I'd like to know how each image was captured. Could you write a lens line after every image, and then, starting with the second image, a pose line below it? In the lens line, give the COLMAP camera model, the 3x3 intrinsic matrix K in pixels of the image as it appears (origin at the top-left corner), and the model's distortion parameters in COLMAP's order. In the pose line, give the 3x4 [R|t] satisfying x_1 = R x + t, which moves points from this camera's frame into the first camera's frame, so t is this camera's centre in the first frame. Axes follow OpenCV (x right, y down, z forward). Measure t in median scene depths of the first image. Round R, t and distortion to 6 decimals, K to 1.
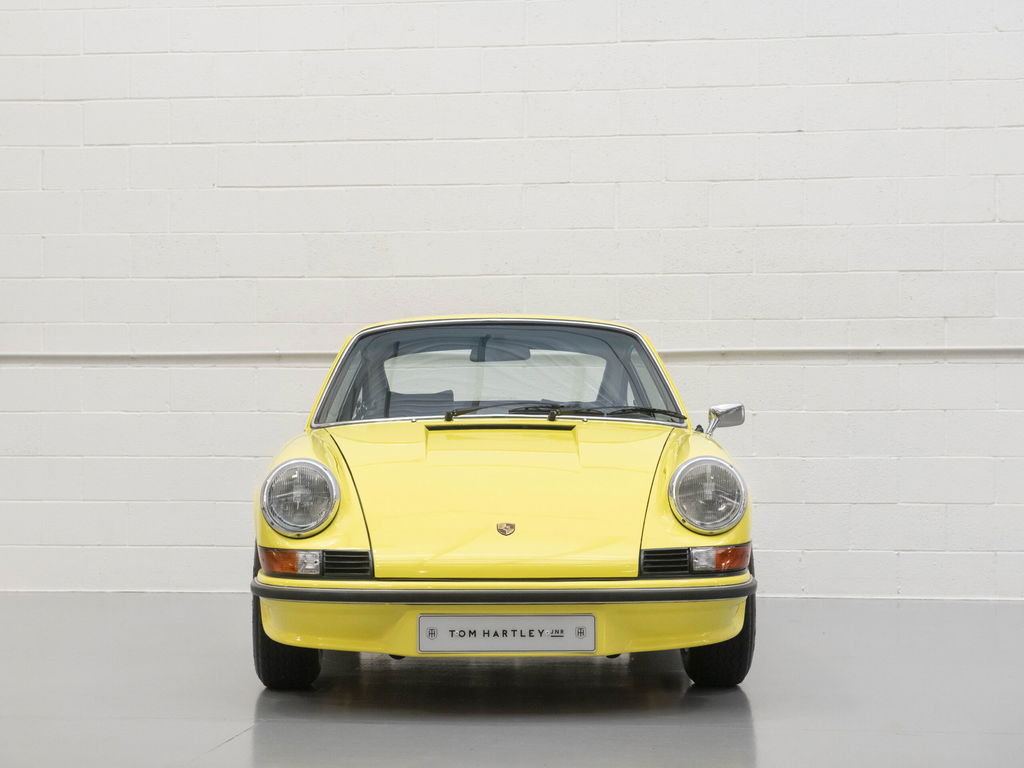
lens RADIAL K [[2130.4, 0, 512.0], [0, 2130.4, 384.0], [0, 0, 1]] dist [0.037943, 0.341164]
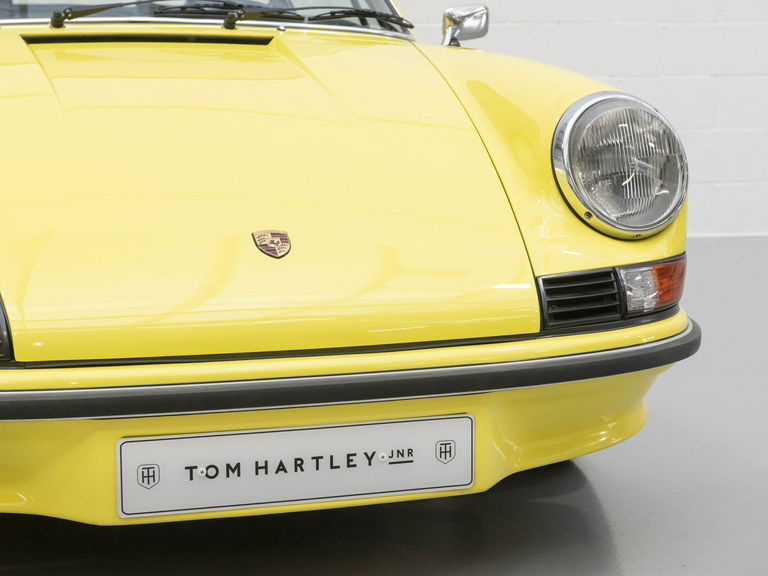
lens RADIAL K [[1597.8, 0, 384.0], [0, 1597.8, 288.0], [0, 0, 1]] dist [0.037943, 0.341164]
pose [[0.959110, -0.041131, 0.280030, -0.083237], [-0.007155, 0.985545, 0.169264, 0.014749], [-0.282944, -0.164346, 0.944951, 0.638945]]
